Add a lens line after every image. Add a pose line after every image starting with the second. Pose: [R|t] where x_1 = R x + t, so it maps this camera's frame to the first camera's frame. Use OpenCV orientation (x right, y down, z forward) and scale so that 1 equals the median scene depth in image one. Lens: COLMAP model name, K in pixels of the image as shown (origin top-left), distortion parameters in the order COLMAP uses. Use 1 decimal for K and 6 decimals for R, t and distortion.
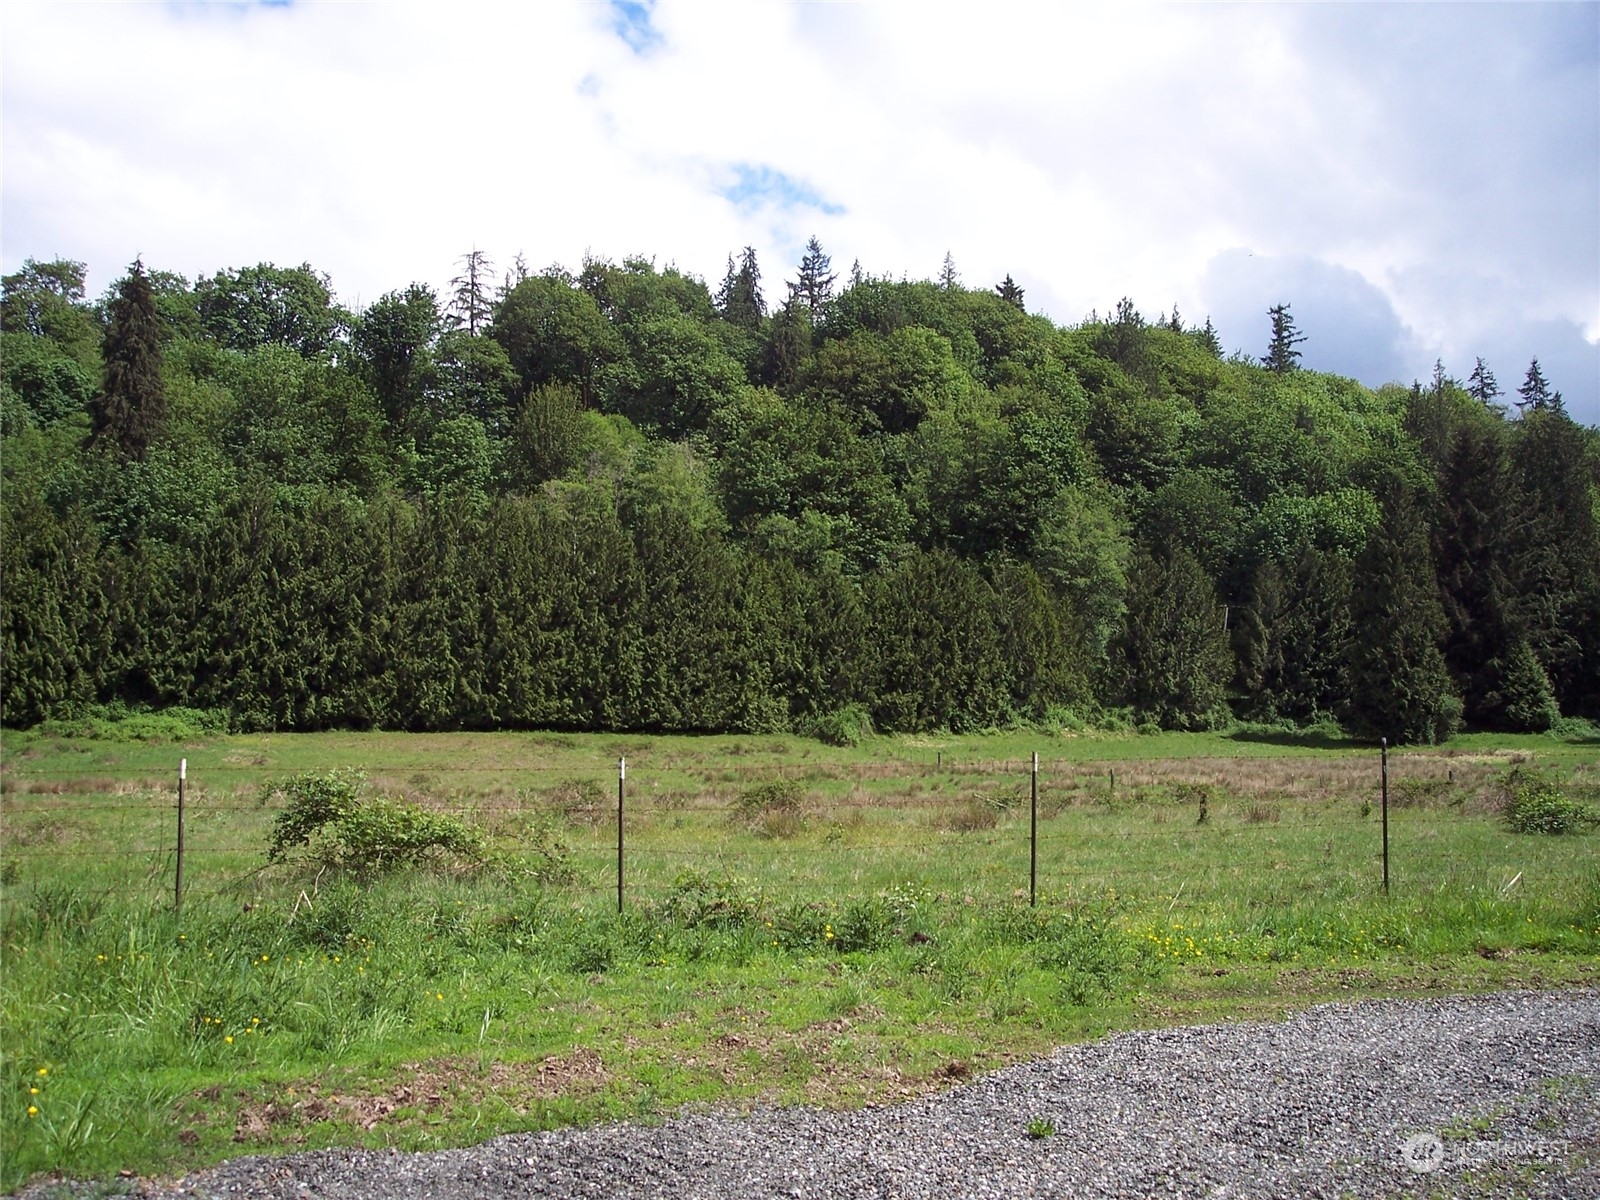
lens RADIAL K [[1847.9, 0, 800.0], [0, 1847.9, 600.0], [0, 0, 1]] dist [-0.153064, 0.277108]
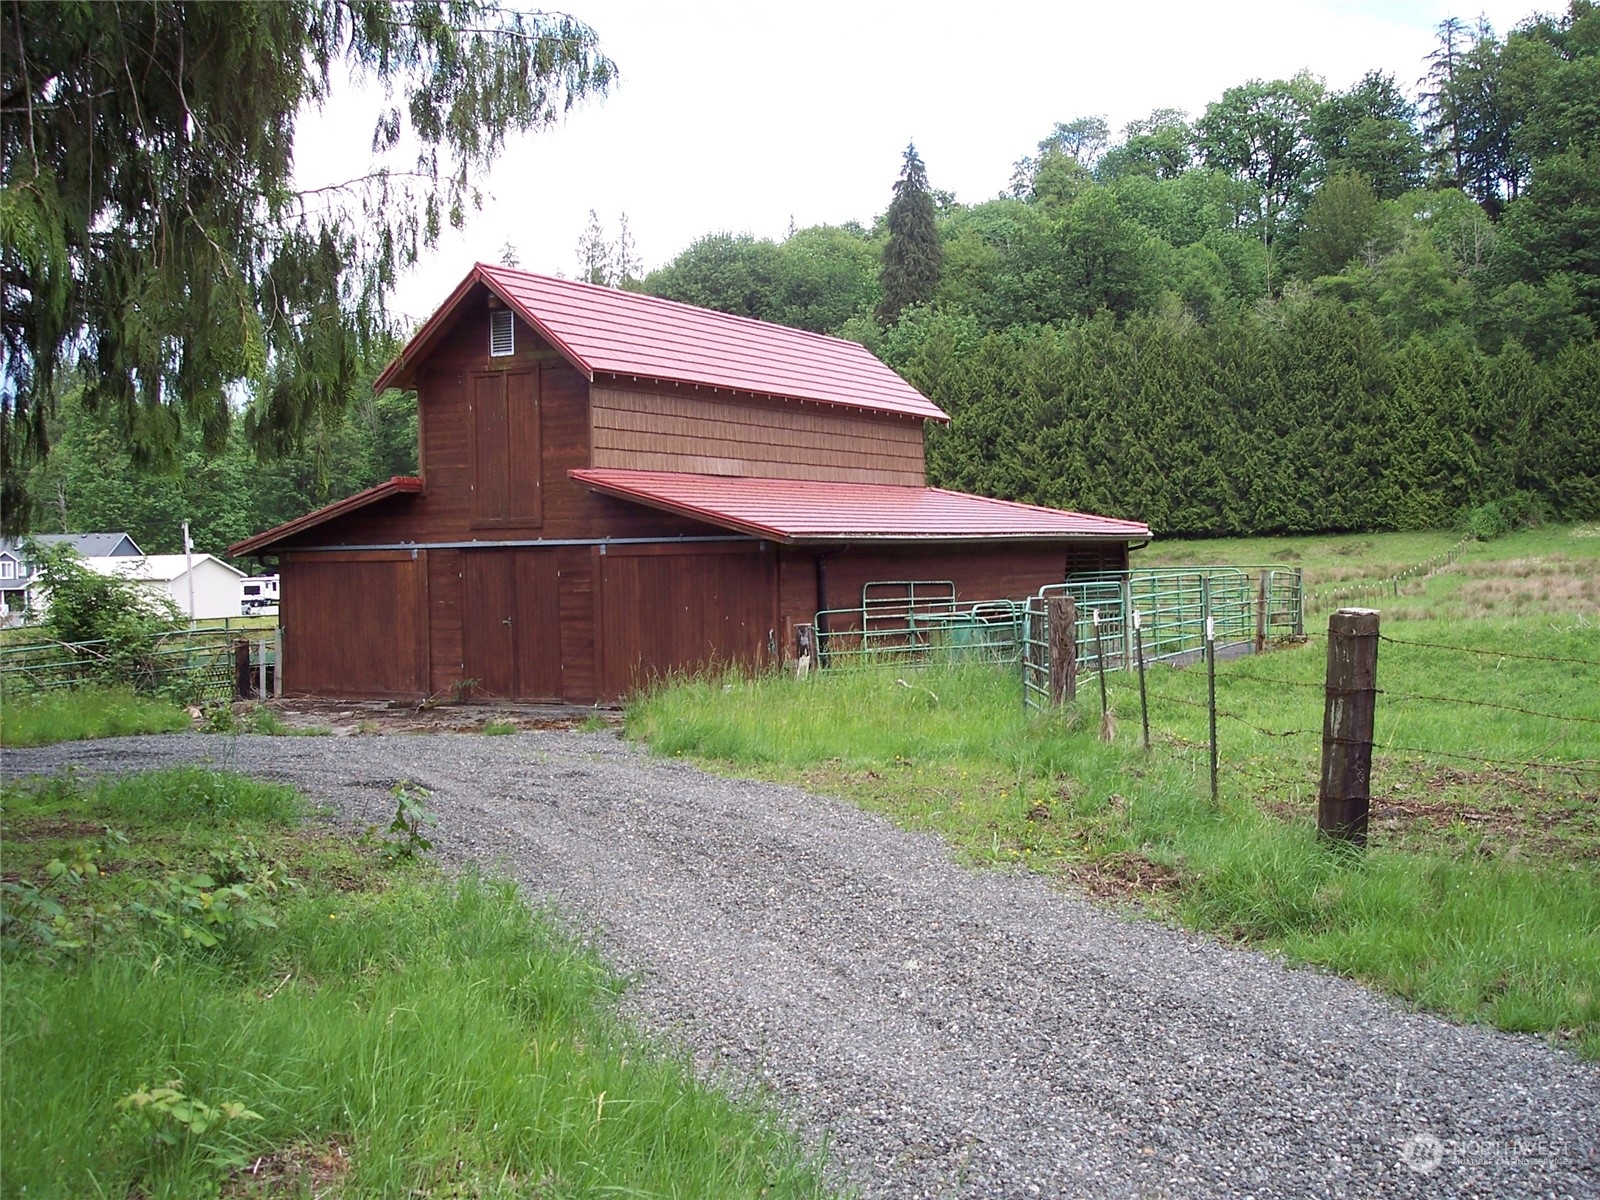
lens RADIAL K [[1847.9, 0, 800.0], [0, 1847.9, 600.0], [0, 0, 1]] dist [-0.153064, 0.277108]
pose [[0.682939, -0.018530, -0.730241, 0.454251], [0.105230, 0.991747, 0.073248, 0.006610], [0.722856, -0.126867, 0.679252, 0.137807]]
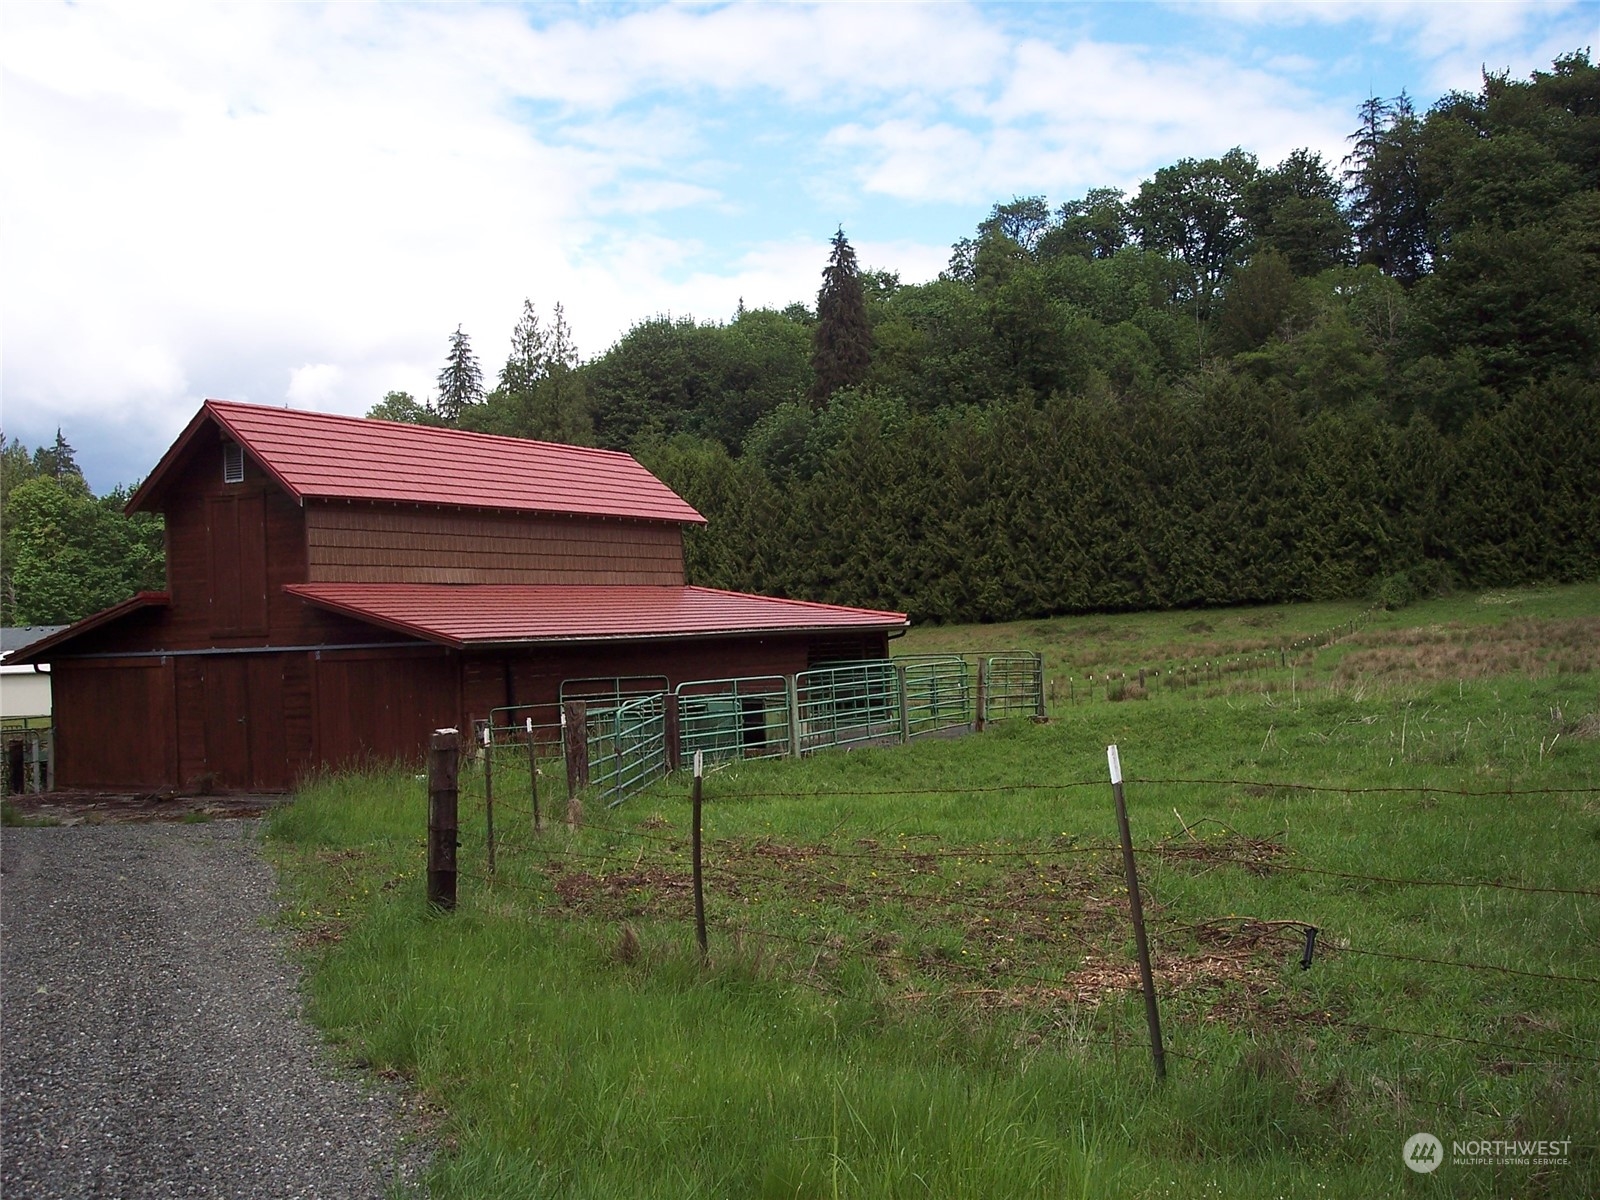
lens RADIAL K [[1847.9, 0, 800.0], [0, 1847.9, 600.0], [0, 0, 1]] dist [-0.153064, 0.277108]
pose [[0.689954, -0.061306, -0.721252, 0.487447], [0.122948, 0.991854, 0.033307, 0.006727], [0.713335, -0.111657, 0.691871, 0.145813]]
